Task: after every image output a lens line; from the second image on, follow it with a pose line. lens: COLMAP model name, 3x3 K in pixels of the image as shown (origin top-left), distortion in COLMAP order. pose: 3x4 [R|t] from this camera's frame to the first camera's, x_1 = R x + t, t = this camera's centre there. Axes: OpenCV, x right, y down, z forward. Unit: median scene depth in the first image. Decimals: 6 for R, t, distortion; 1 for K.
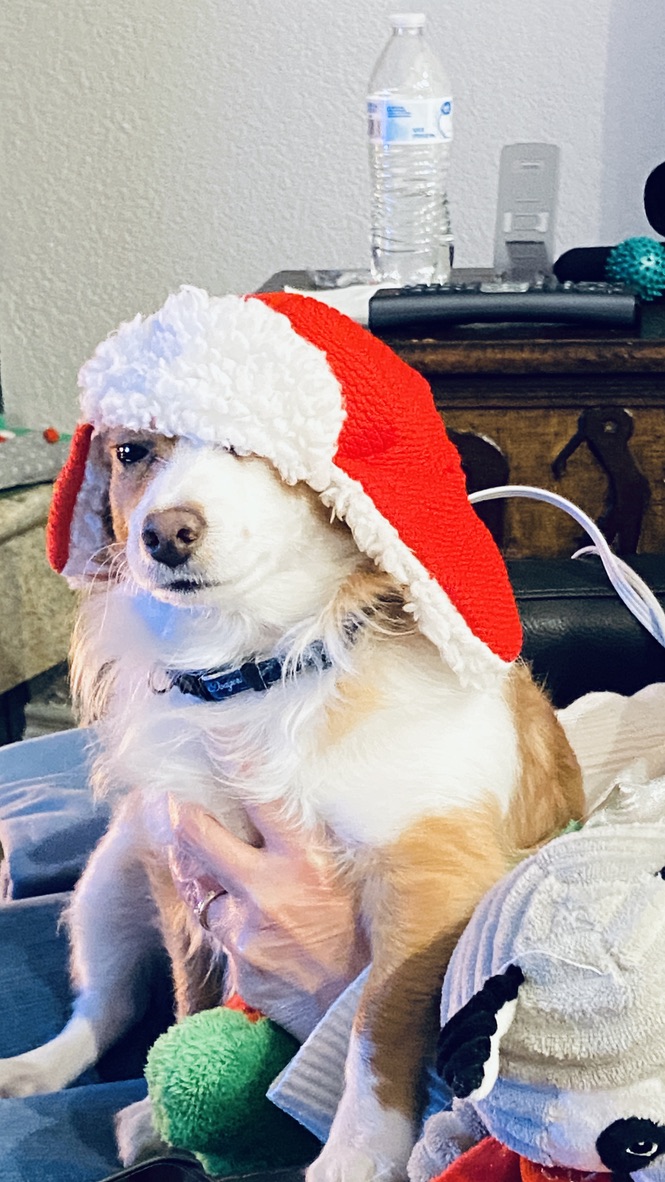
lens RADIAL K [[2163.7, 0, 332.5], [0, 2163.7, 591.0], [0, 0, 1]] dist [-0.023231, 0.006568]
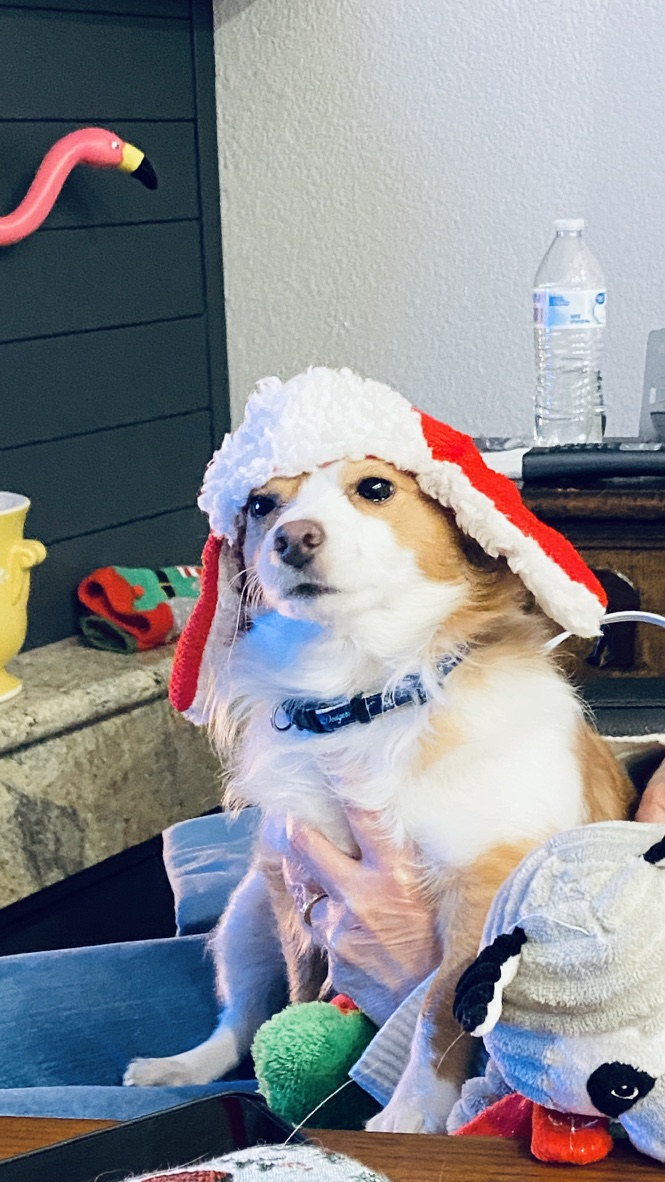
lens RADIAL K [[1935.5, 0, 329.8], [0, 1935.5, 531.2], [0, 0, 1]] dist [0.062216, 0.254421]
pose [[0.993074, 0.020950, -0.115612, 0.073906], [-0.034129, 0.992983, -0.113224, 0.058944], [0.112428, 0.116385, 0.986820, -0.083633]]
